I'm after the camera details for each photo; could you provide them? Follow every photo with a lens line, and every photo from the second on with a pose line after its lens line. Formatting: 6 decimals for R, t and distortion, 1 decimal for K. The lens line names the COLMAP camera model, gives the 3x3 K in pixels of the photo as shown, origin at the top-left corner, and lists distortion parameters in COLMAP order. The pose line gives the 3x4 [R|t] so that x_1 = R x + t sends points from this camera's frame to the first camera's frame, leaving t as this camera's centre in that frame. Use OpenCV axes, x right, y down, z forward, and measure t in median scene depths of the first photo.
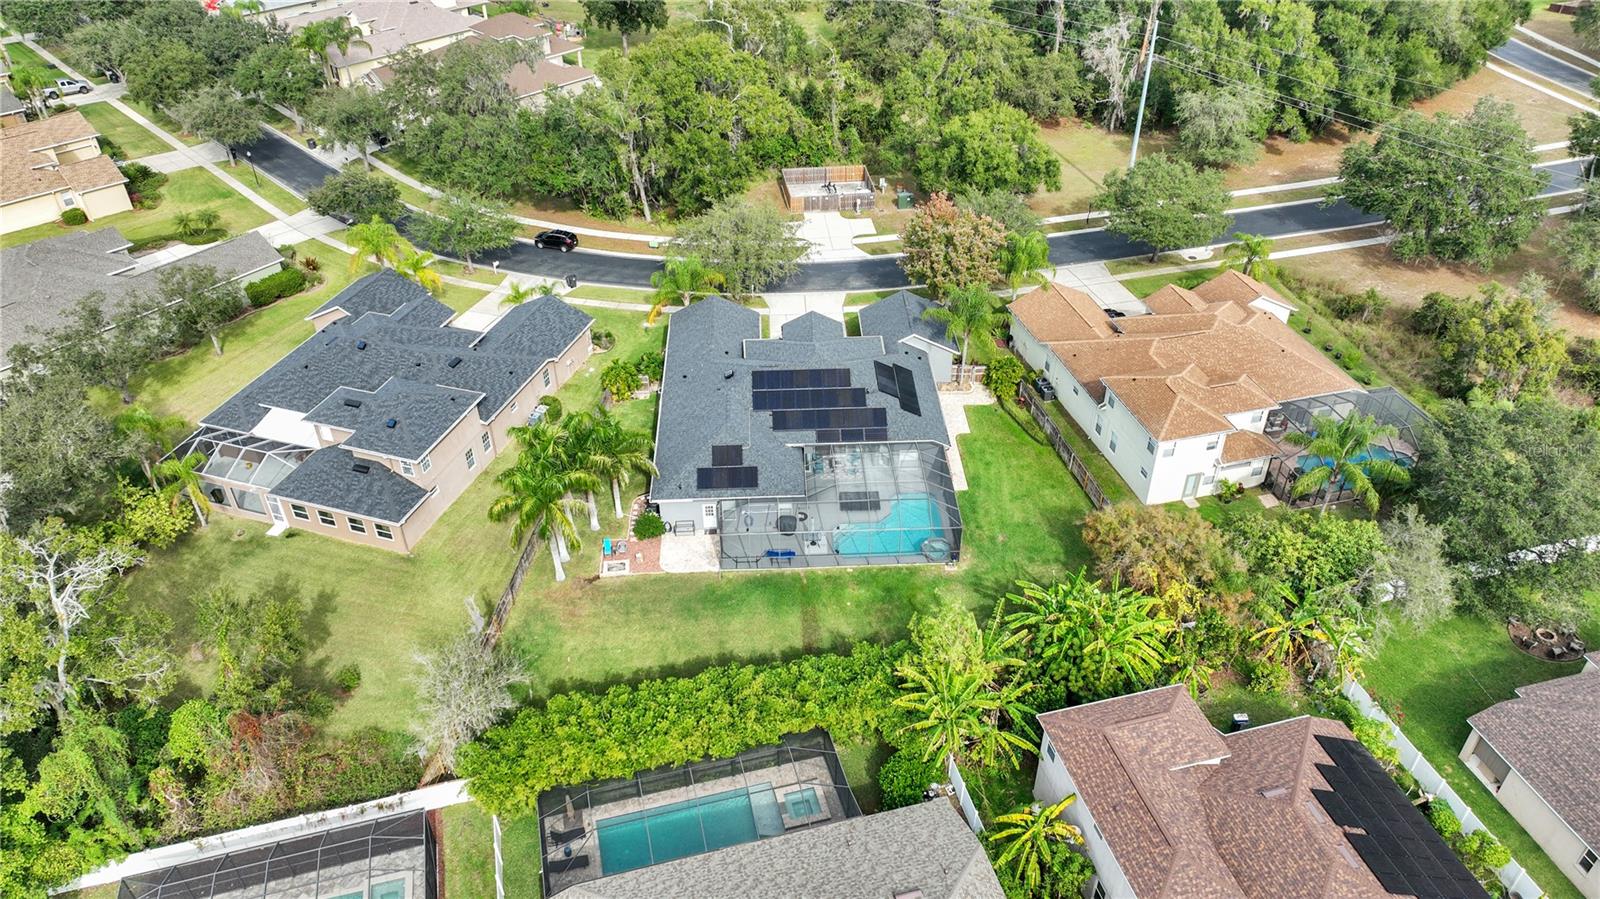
lens RADIAL K [[1200.2, 0, 769.5], [0, 1200.2, 453.1], [0, 0, 1]] dist [0.003617, 0.004254]
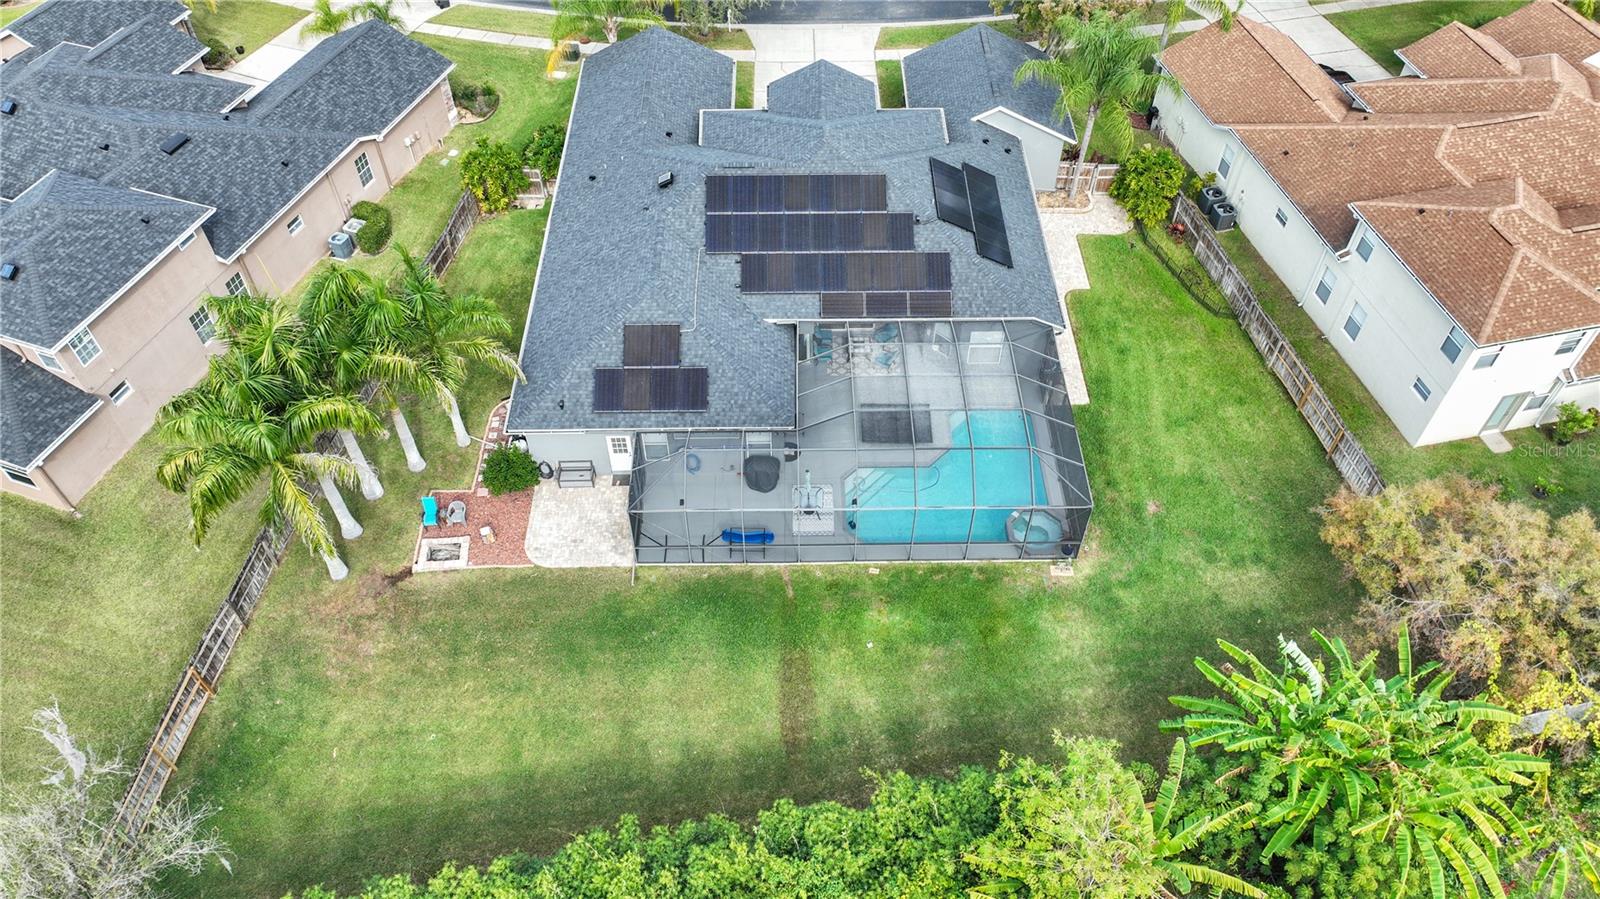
lens RADIAL K [[1142.1, 0, 800.0], [0, 1142.1, 449.5], [0, 0, 1]] dist [0.004989, 0.004706]
pose [[0.999793, 0.018131, 0.009258, 0.025891], [-0.019733, 0.974873, 0.221885, -0.064161], [-0.005002, -0.222022, 0.975029, 0.476129]]
